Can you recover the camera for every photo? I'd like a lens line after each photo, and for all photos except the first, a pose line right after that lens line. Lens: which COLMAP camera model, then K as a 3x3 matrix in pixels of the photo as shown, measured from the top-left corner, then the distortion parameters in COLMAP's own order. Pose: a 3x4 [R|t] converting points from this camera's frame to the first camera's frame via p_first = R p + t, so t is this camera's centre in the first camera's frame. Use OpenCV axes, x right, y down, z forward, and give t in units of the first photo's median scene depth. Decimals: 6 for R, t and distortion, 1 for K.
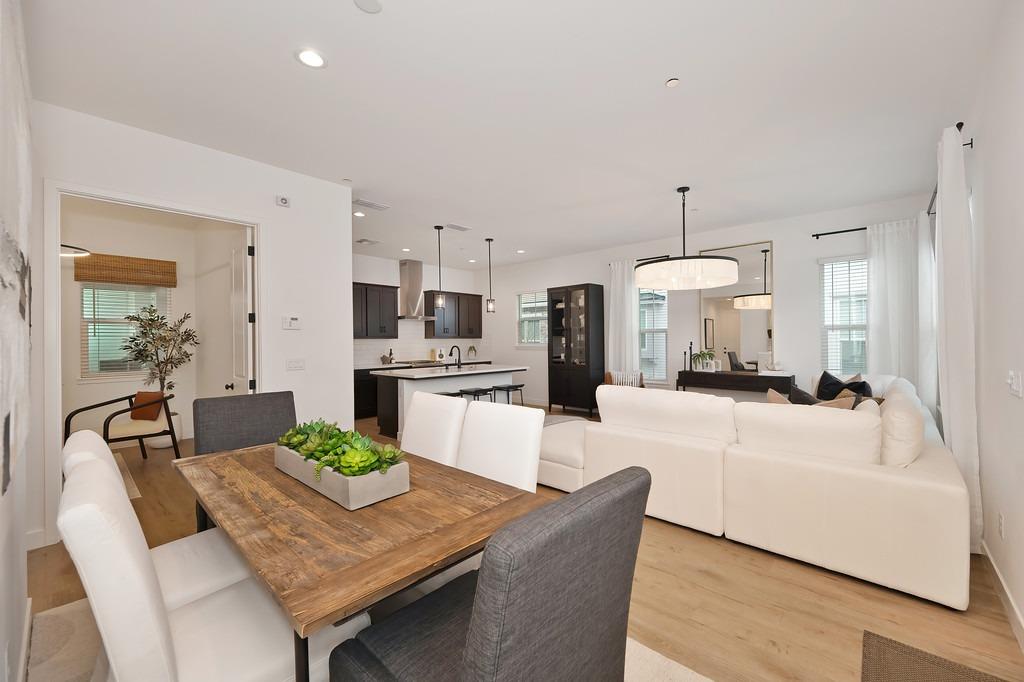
lens RADIAL K [[410.1, 0, 512.0], [0, 410.1, 341.0], [0, 0, 1]] dist [-0.000582, -0.000010]
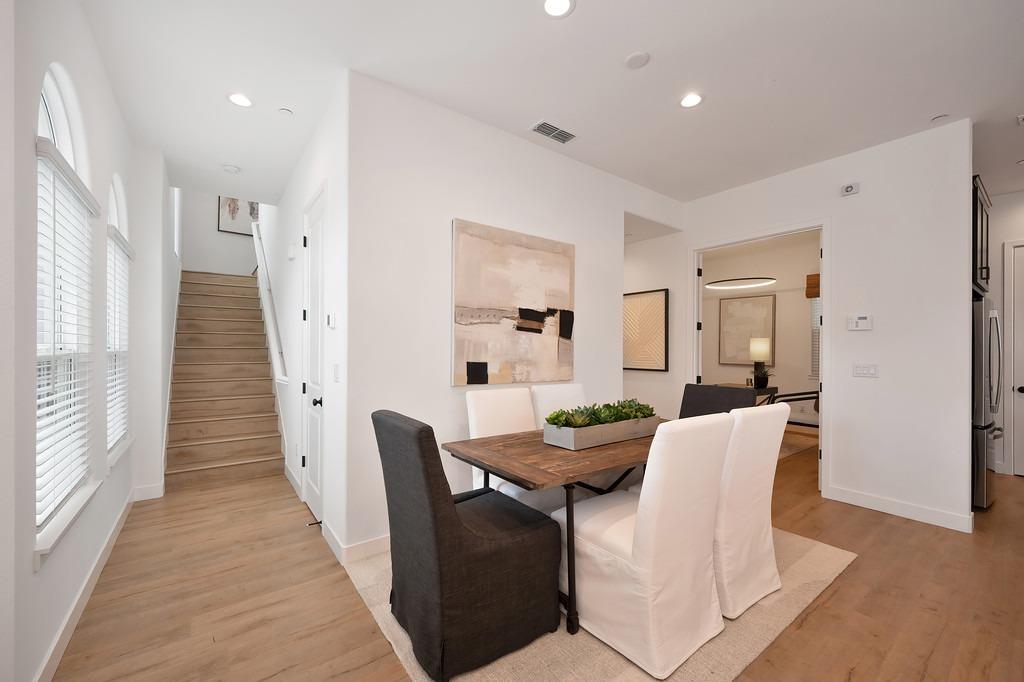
lens RADIAL K [[405.6, 0, 515.4], [0, 405.6, 349.2], [0, 0, 1]] dist [-0.001326, 0.000088]
pose [[-0.194752, 0.000304, -0.980852, 0.895047], [-0.005089, 0.999986, 0.001321, 0.028926], [0.980839, 0.005249, -0.194748, 0.883092]]
